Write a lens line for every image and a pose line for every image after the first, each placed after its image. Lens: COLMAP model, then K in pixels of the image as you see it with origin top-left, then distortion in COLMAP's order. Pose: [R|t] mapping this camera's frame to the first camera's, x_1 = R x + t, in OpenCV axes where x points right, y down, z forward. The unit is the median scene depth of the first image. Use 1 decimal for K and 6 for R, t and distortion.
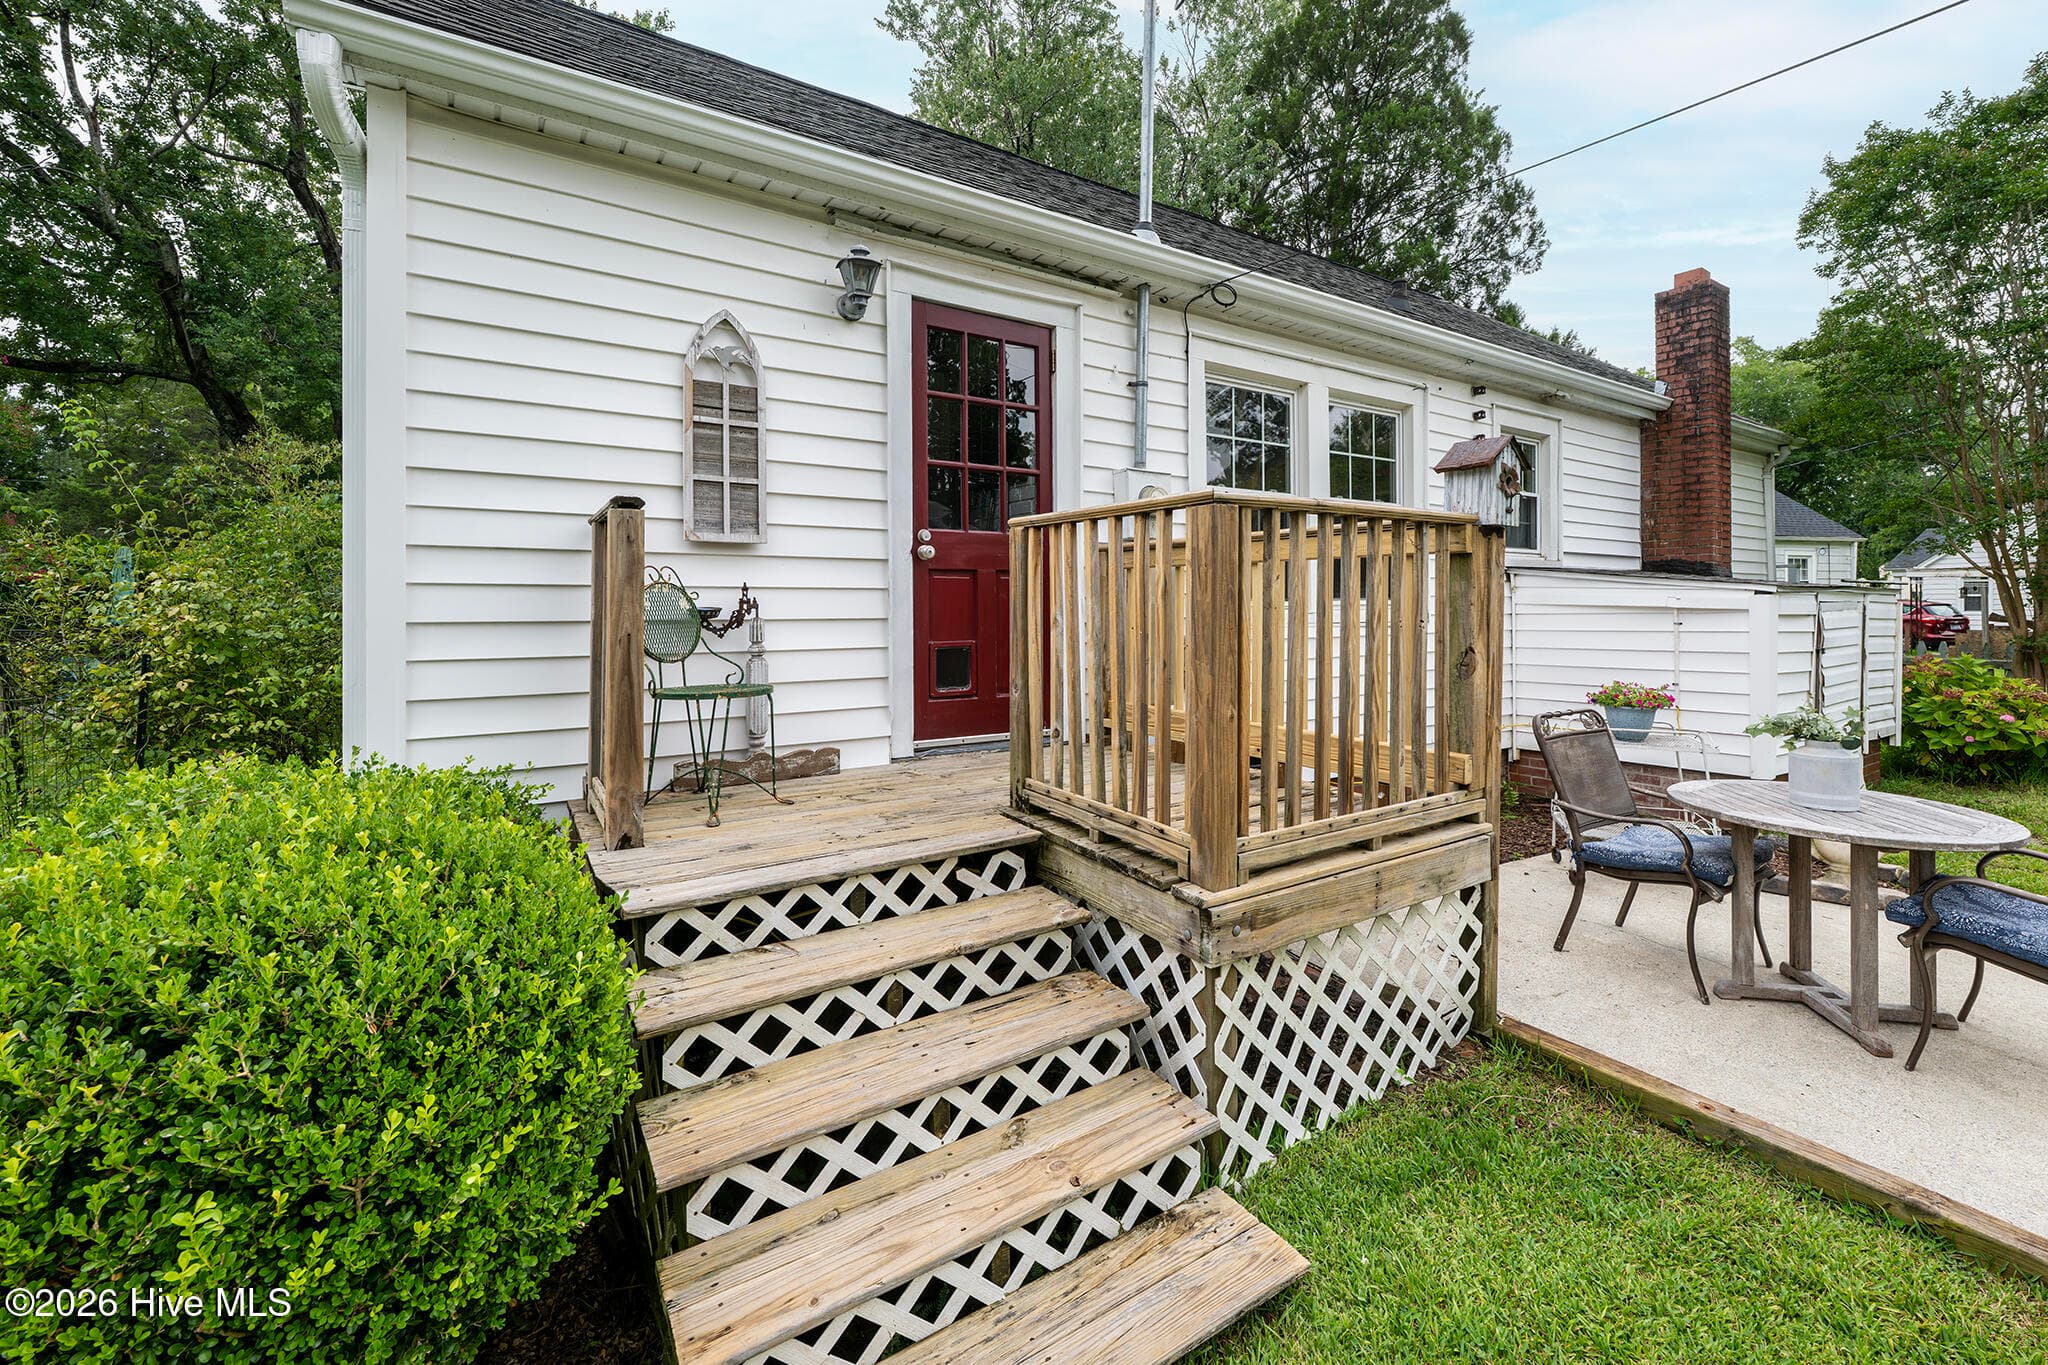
lens RADIAL K [[825.7, 0, 1052.9], [0, 825.7, 598.7], [0, 0, 1]] dist [-0.003319, 0.000764]
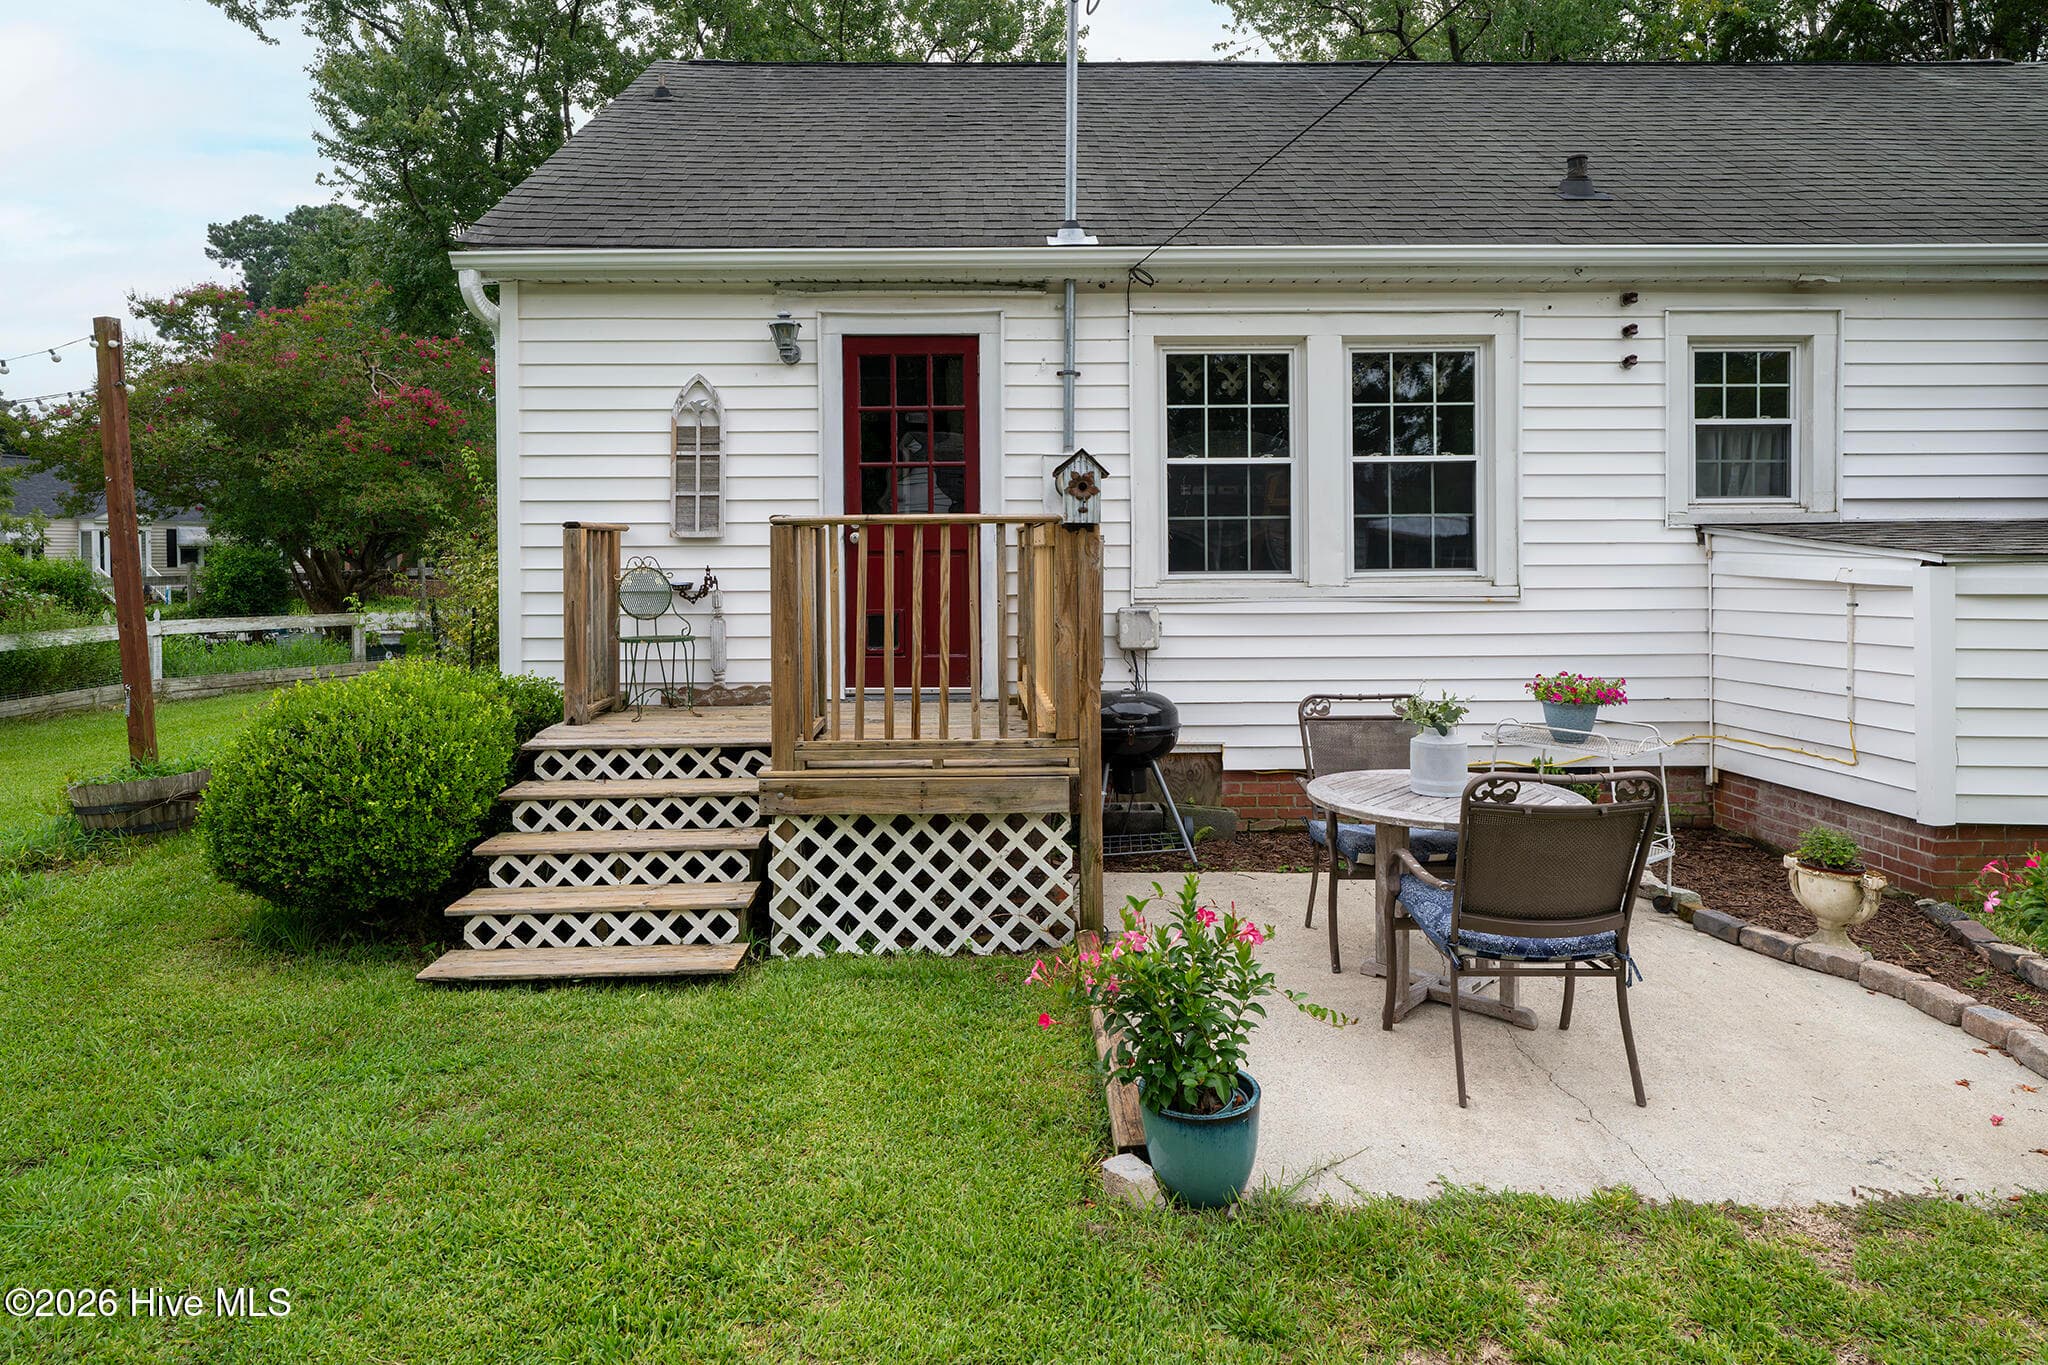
lens RADIAL K [[1072.3, 0, 991.5], [0, 1072.3, 570.8], [0, 0, 1]] dist [-0.003471, 0.000336]
pose [[0.854709, 0.000758, -0.519107, 0.872237], [0.008684, 0.999838, 0.015758, -0.030260], [0.519035, -0.017977, 0.854564, -0.285884]]
